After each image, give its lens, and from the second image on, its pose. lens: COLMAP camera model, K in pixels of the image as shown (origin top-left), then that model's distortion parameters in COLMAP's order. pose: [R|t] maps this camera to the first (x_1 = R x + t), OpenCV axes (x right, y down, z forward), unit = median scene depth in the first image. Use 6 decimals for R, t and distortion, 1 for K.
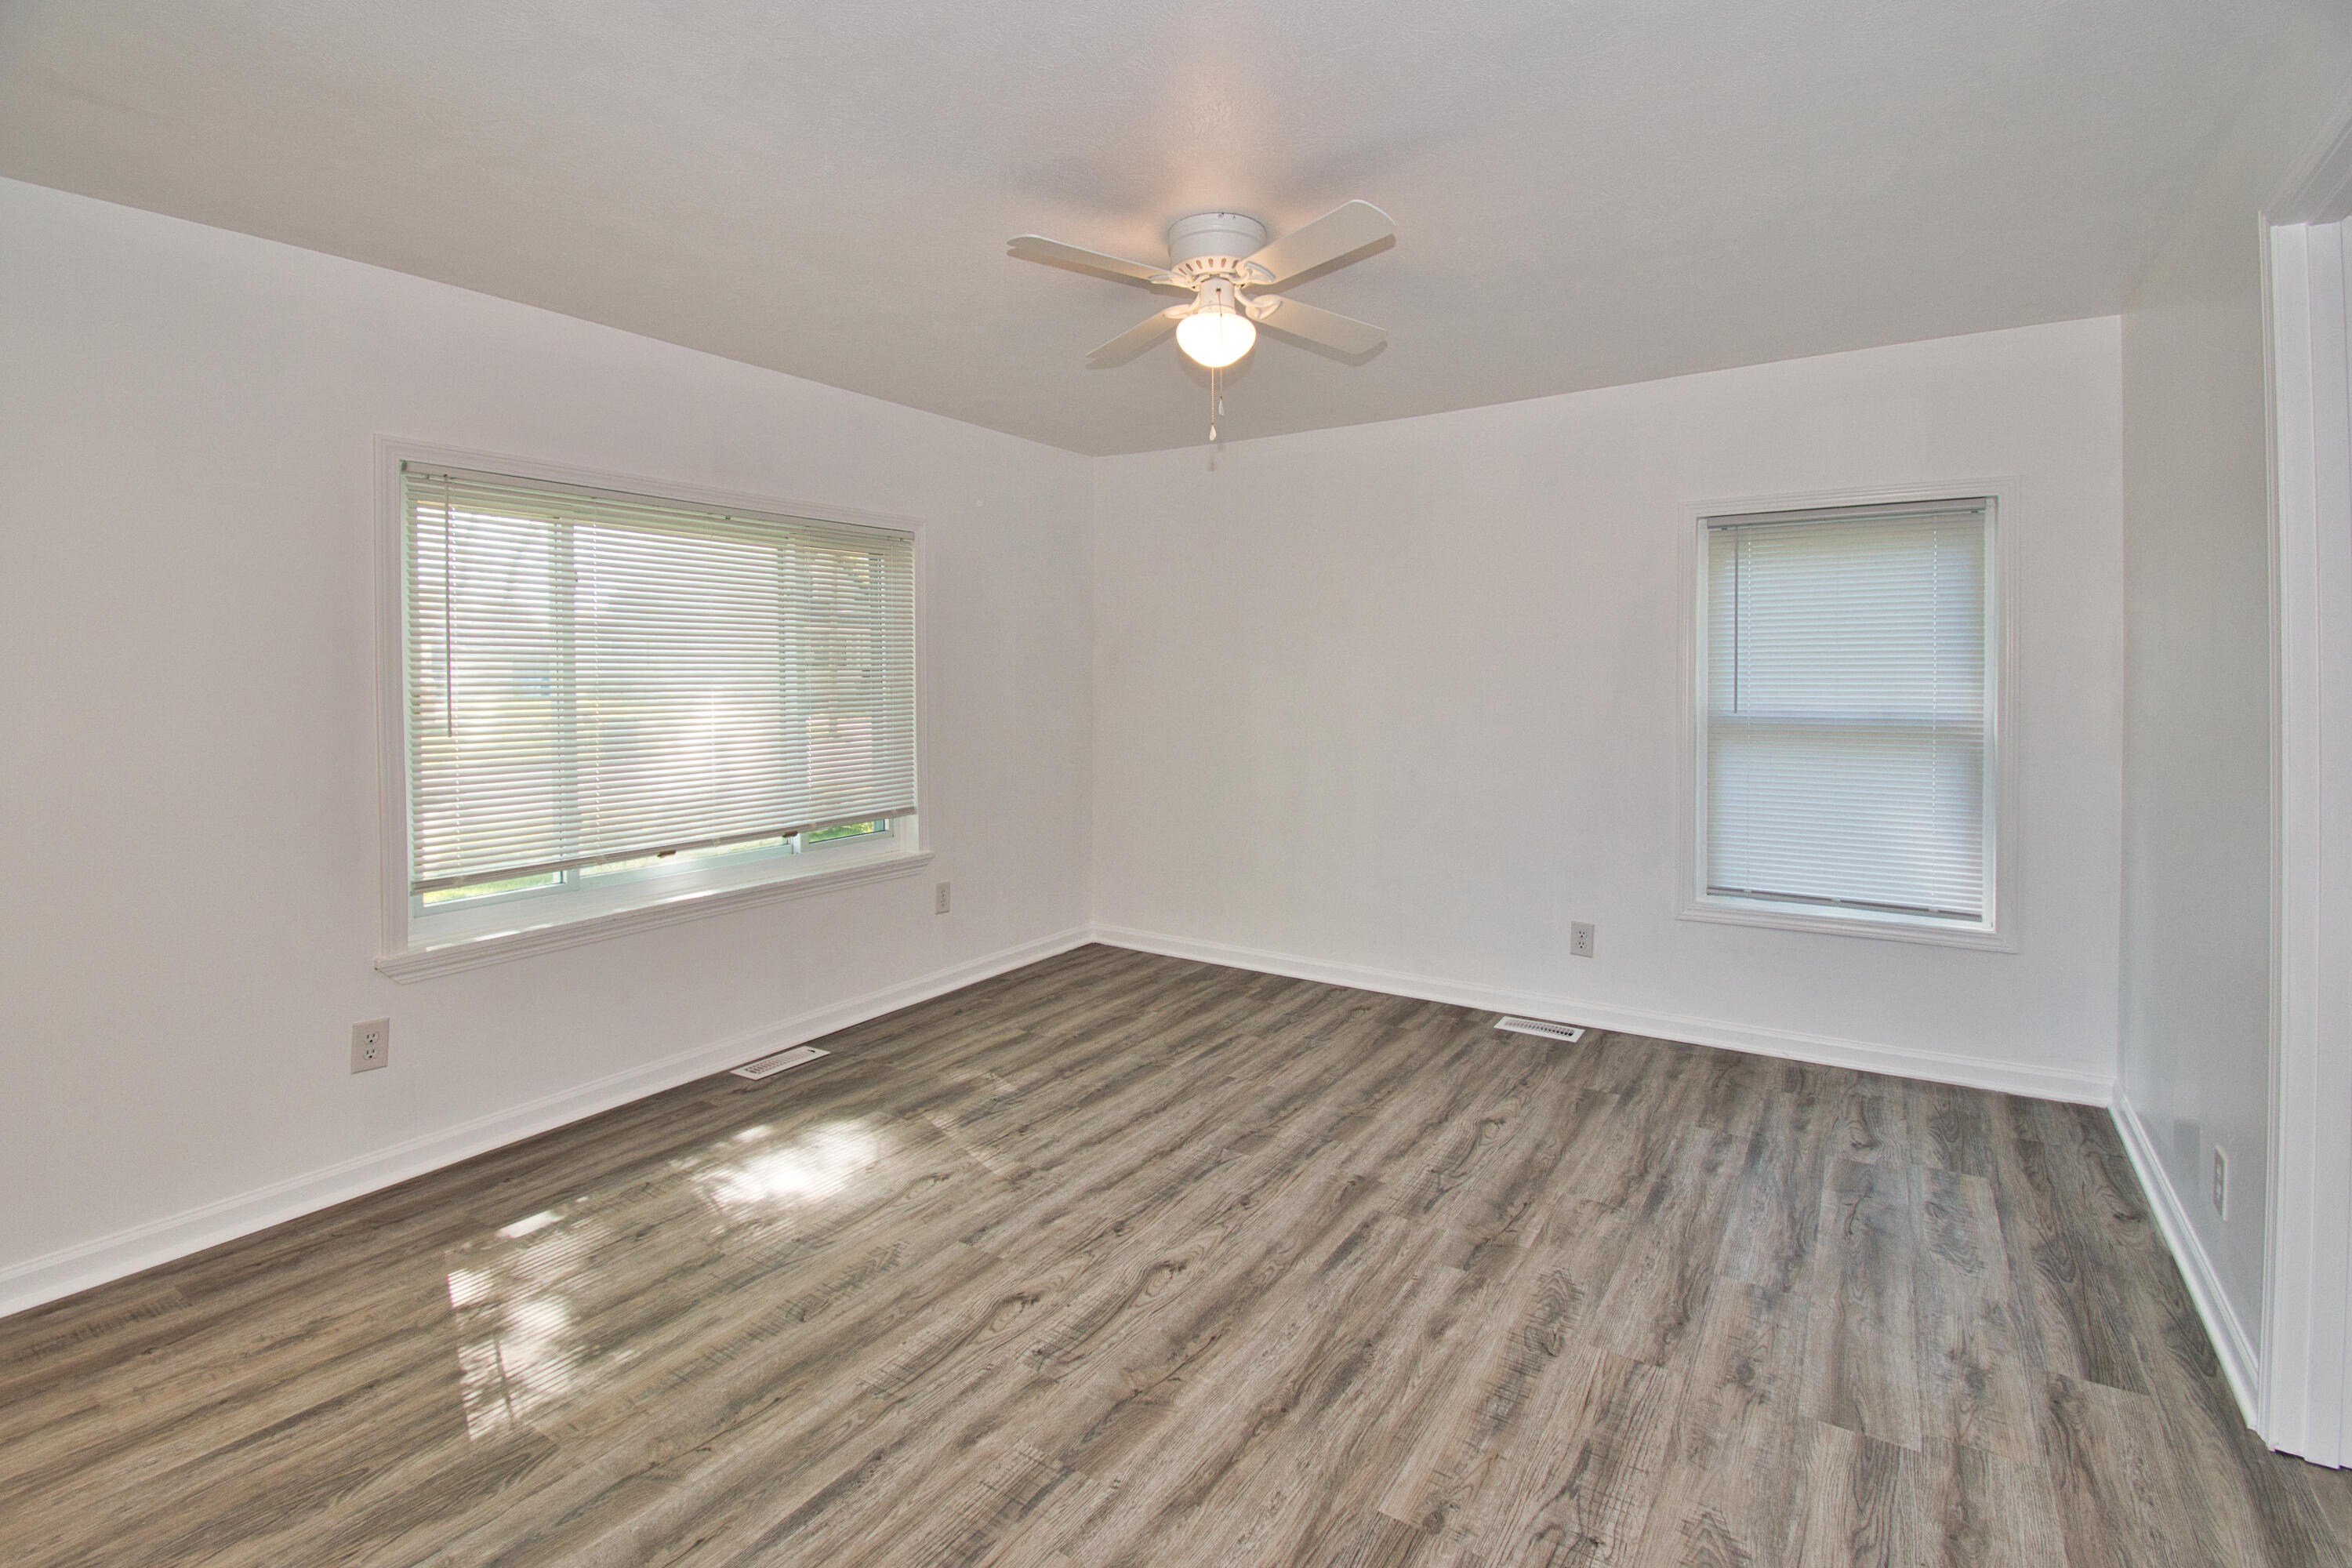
lens RADIAL K [[1068.2, 0, 1178.4], [0, 1068.2, 788.9], [0, 0, 1]] dist [-0.033790, -0.001535]
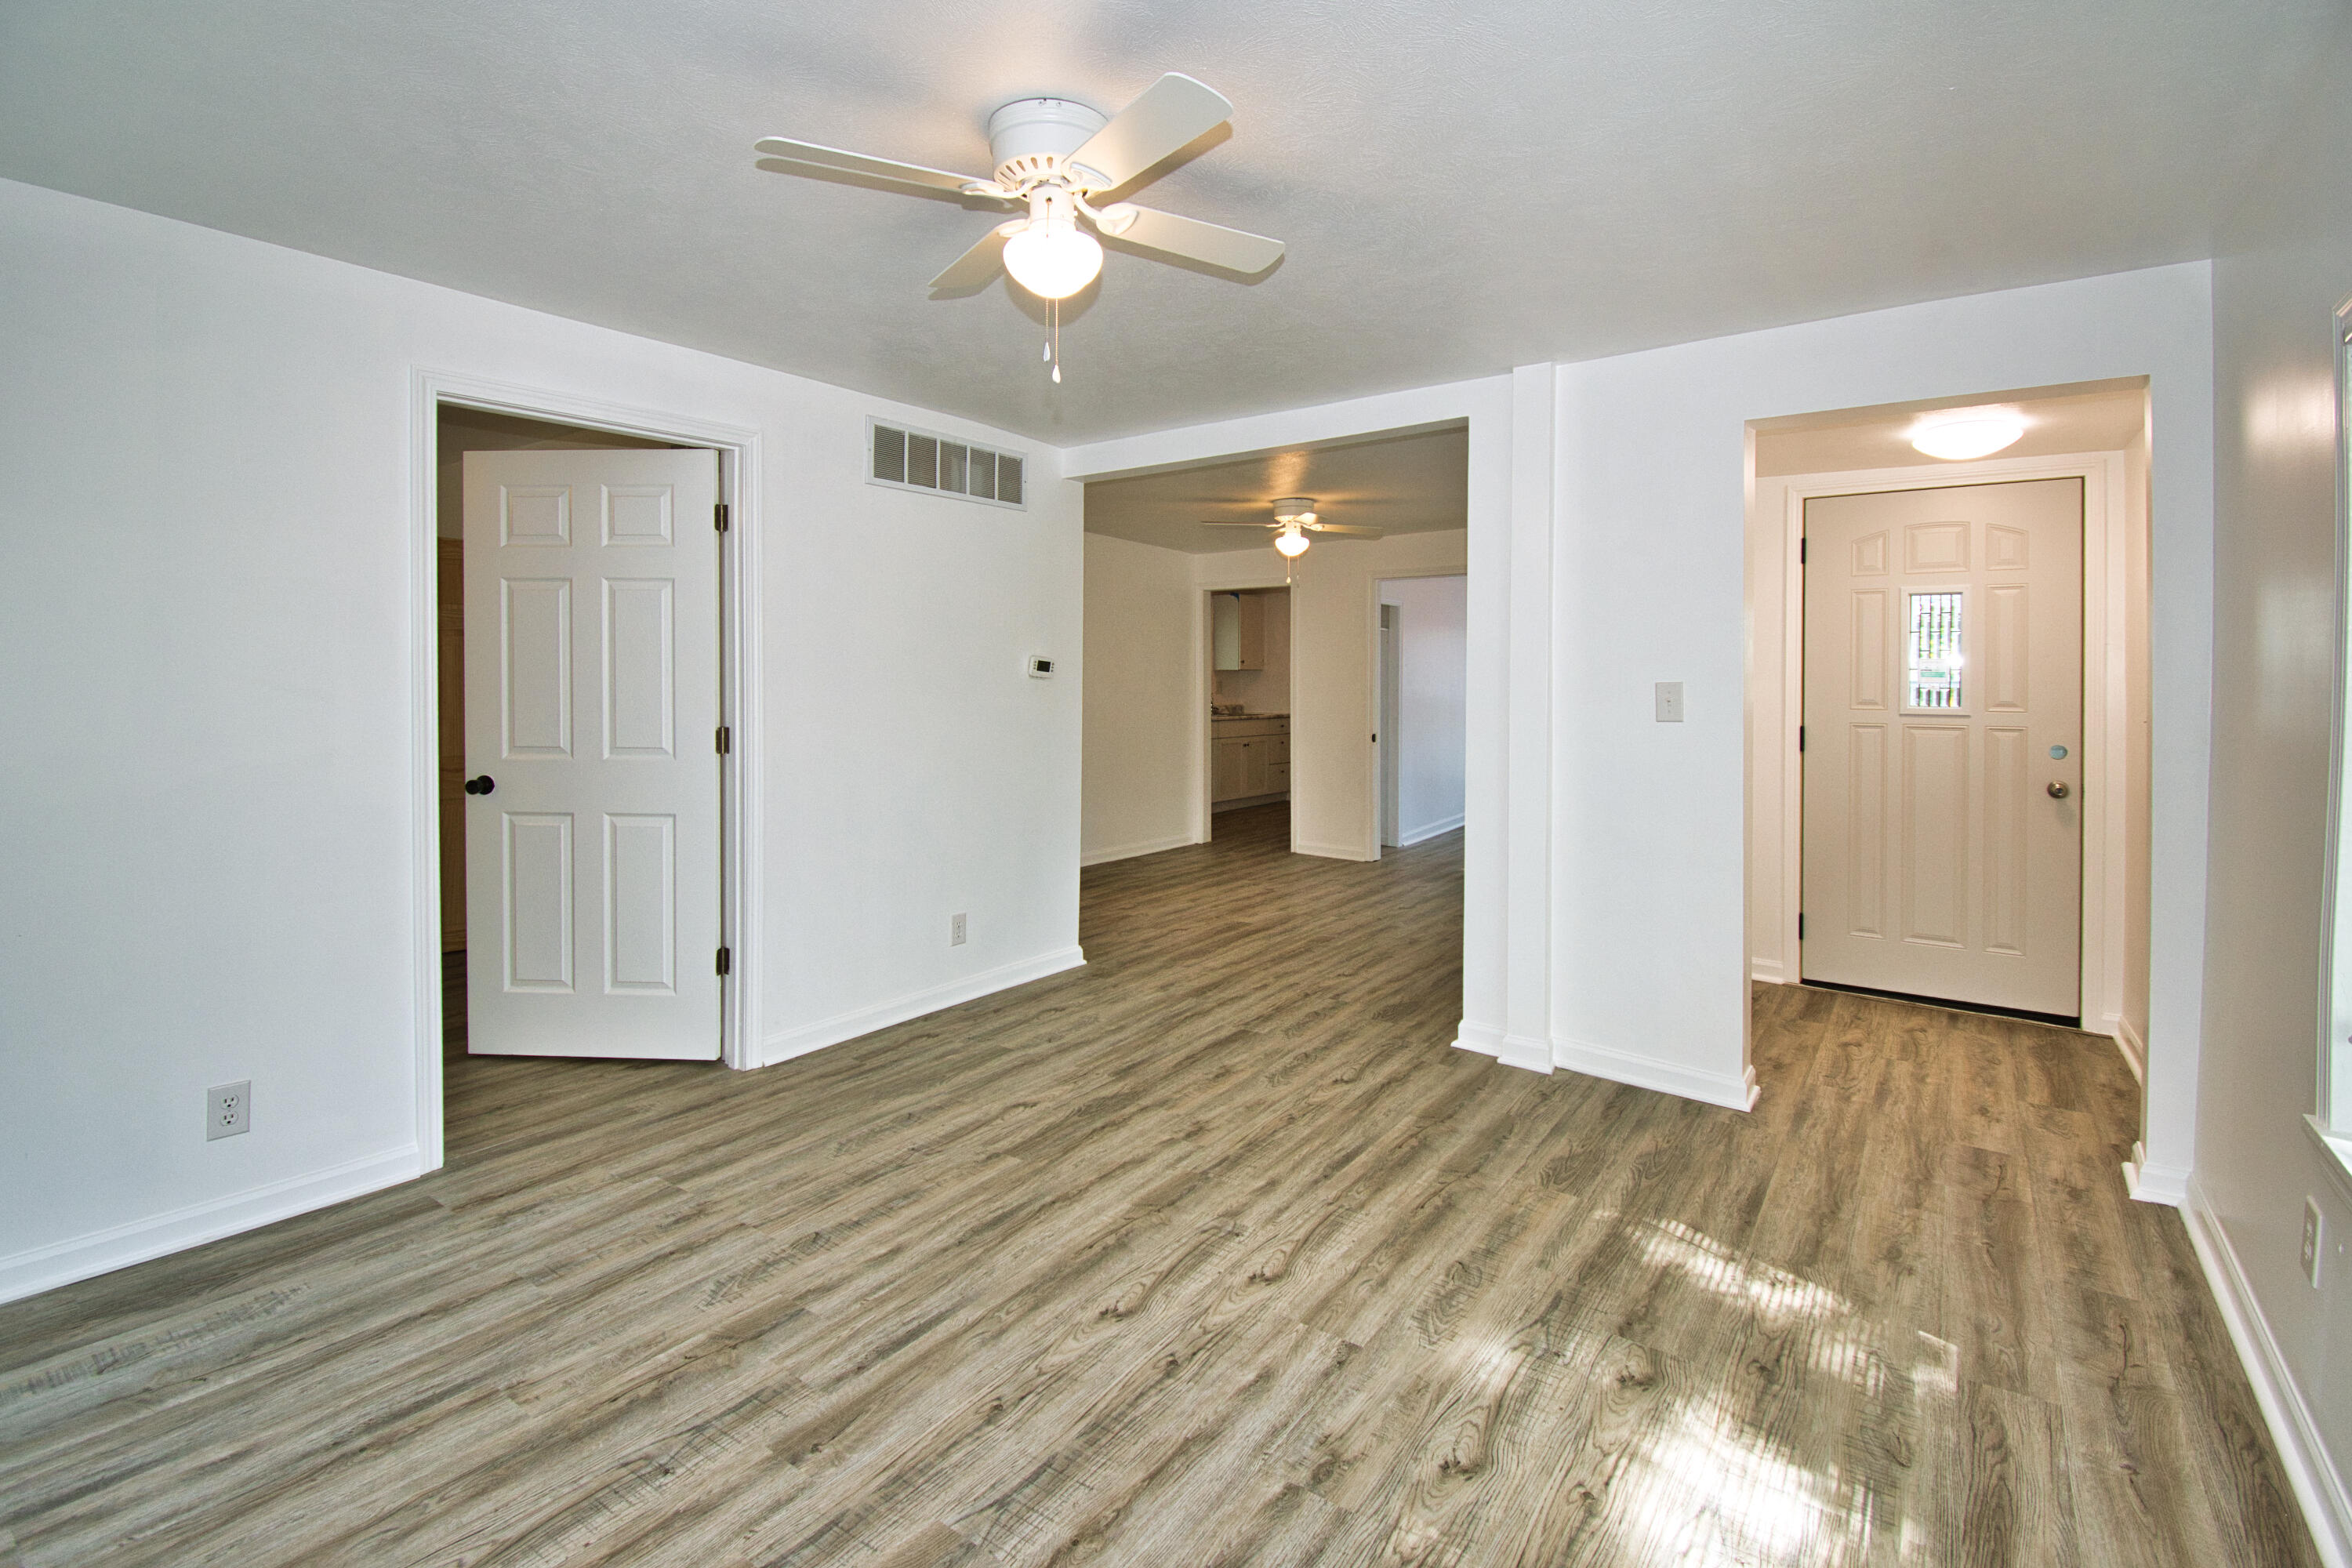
lens RADIAL K [[1068.2, 0, 1173.7], [0, 1068.2, 781.7], [0, 0, 1]] dist [-0.033790, -0.001535]
pose [[-0.998564, -0.007214, 0.053077, -0.107088], [0.003320, 0.980649, 0.195747, -0.192564], [-0.053462, 0.195642, -0.979217, 1.878102]]
